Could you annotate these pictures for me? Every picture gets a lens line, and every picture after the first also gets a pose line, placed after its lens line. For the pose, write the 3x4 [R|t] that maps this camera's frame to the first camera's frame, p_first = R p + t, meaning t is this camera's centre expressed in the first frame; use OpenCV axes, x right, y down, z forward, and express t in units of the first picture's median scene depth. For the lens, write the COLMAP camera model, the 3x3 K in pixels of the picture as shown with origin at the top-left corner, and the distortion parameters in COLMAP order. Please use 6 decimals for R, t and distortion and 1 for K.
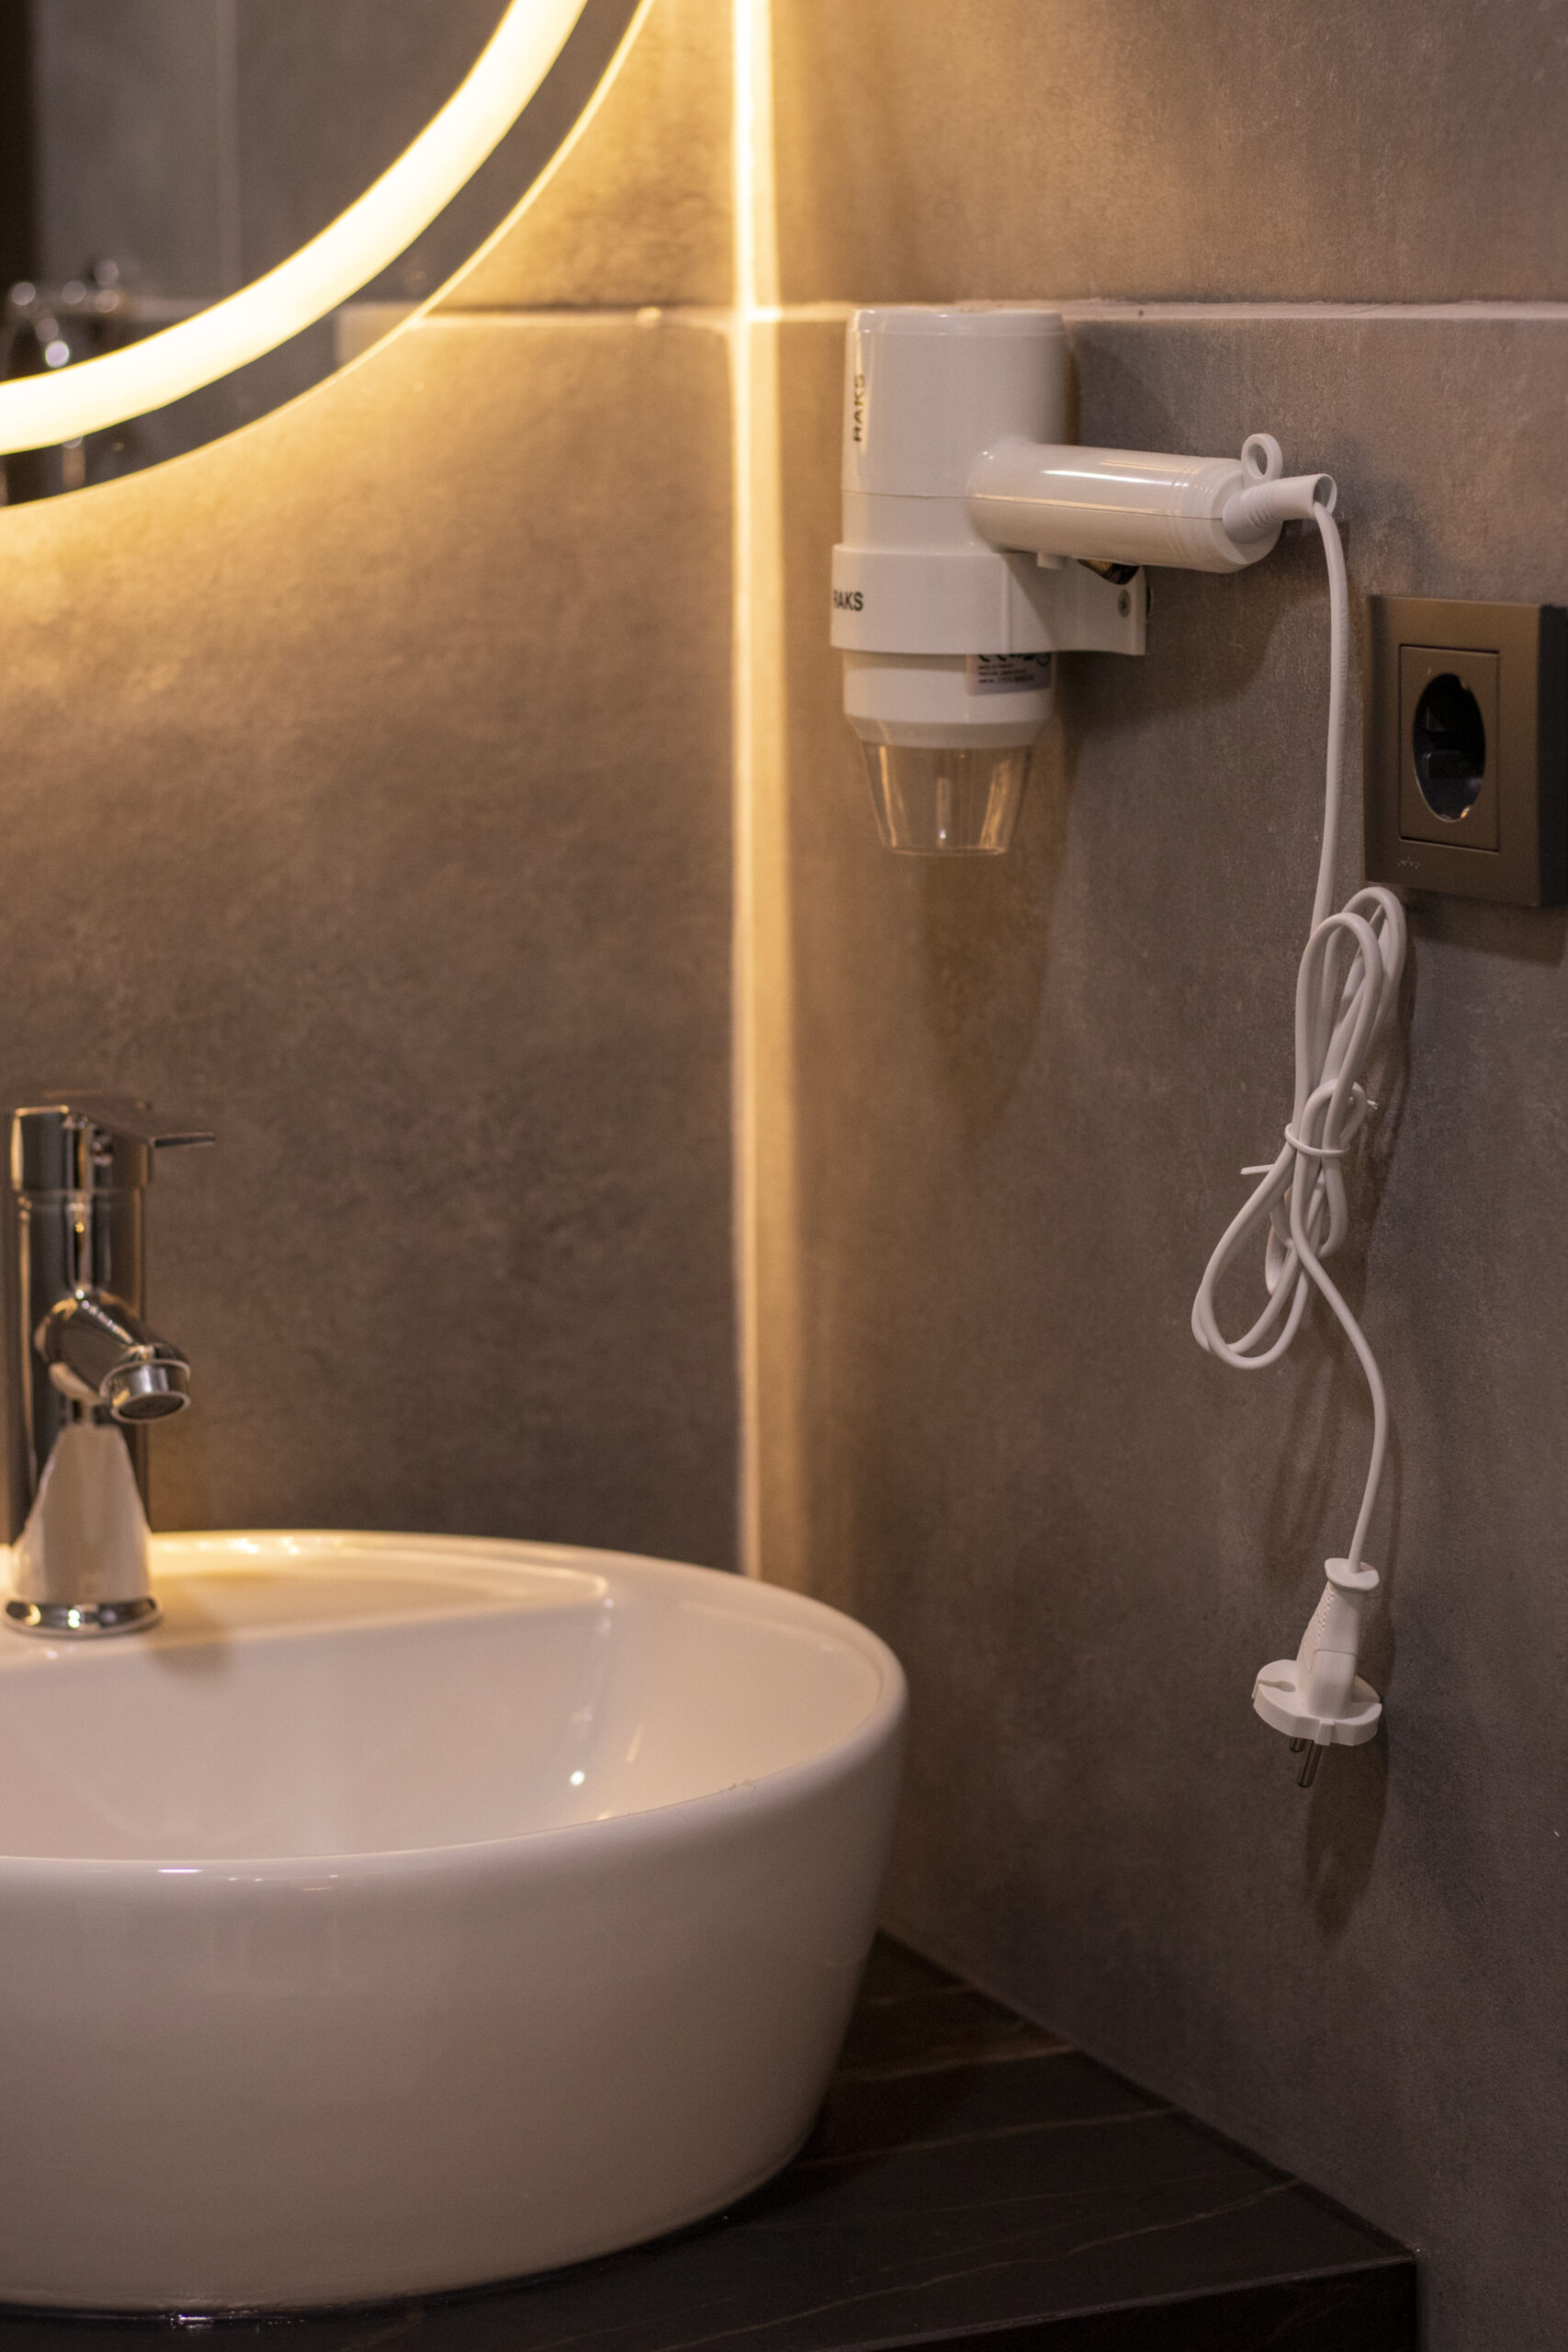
lens RADIAL K [[5606.9, 0, 785.0], [0, 5606.9, 1051.8], [0, 0, 1]] dist [-0.061773, -0.451822]
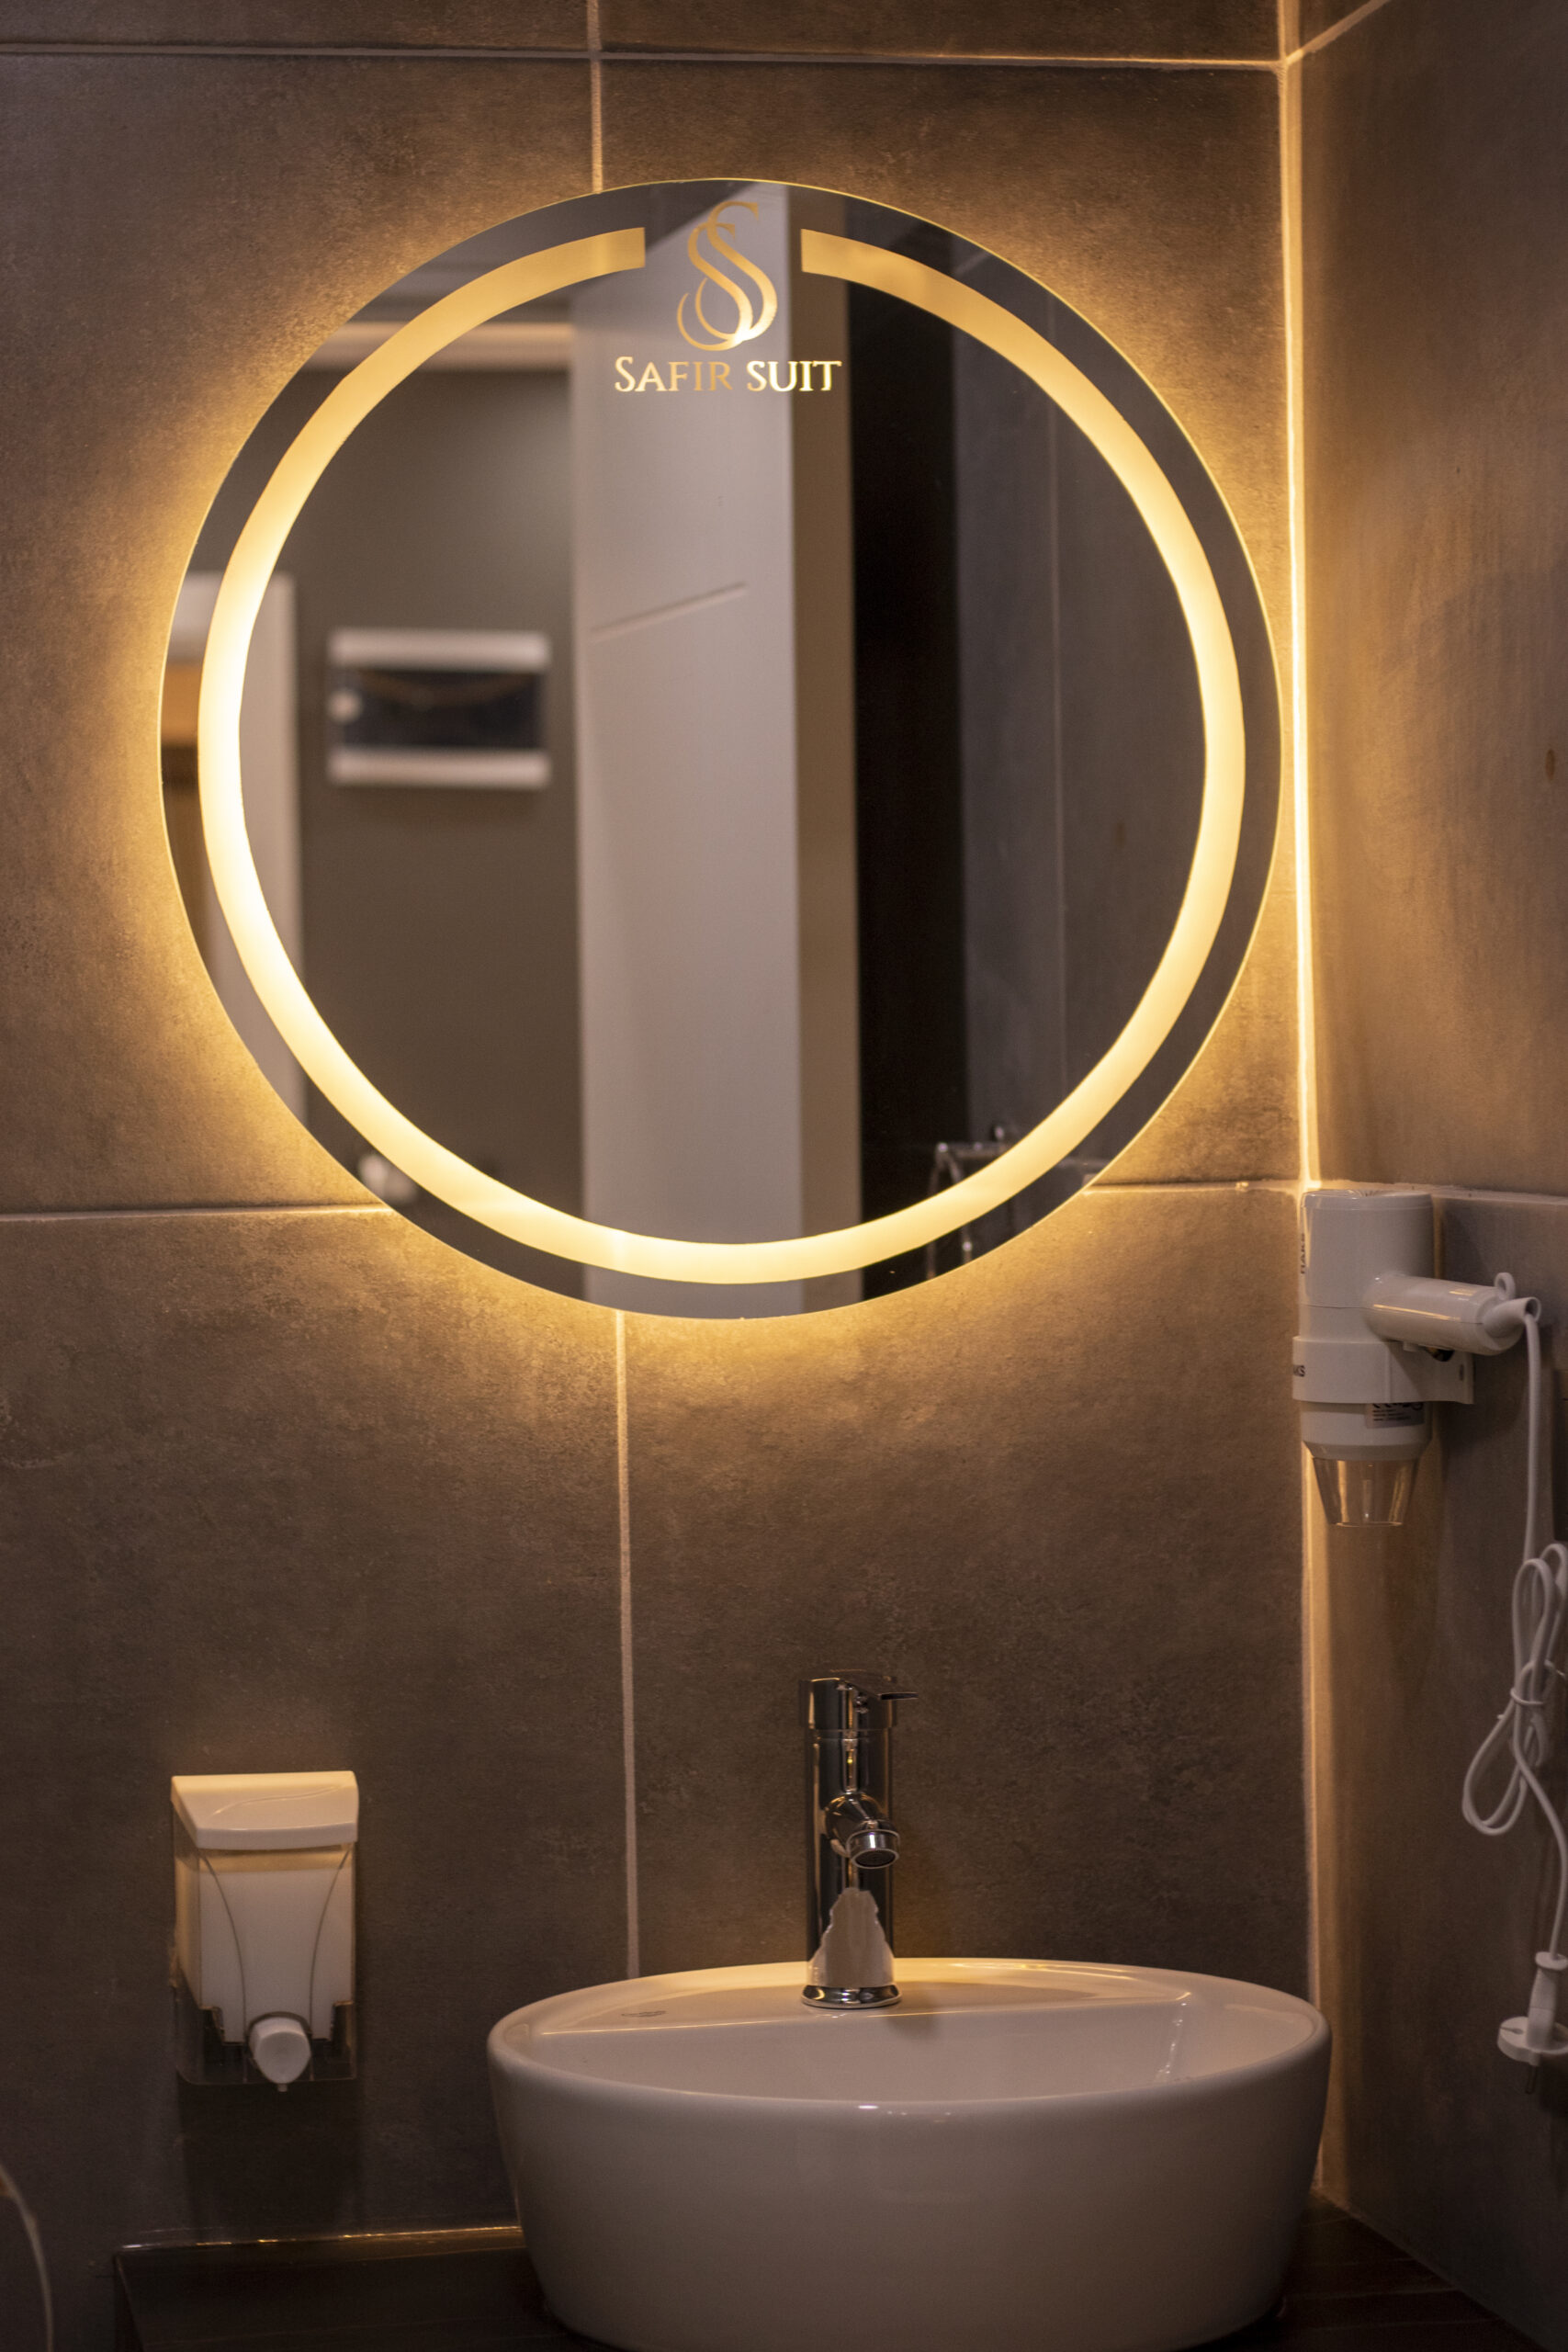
lens RADIAL K [[5606.9, 0, 785.0], [0, 5606.9, 1051.8], [0, 0, 1]] dist [-0.061773, -0.451822]
pose [[0.971168, -0.010954, -0.238143, 0.233398], [-0.019891, 0.991737, -0.126736, 0.034277], [0.237563, 0.127819, 0.962926, -0.567515]]
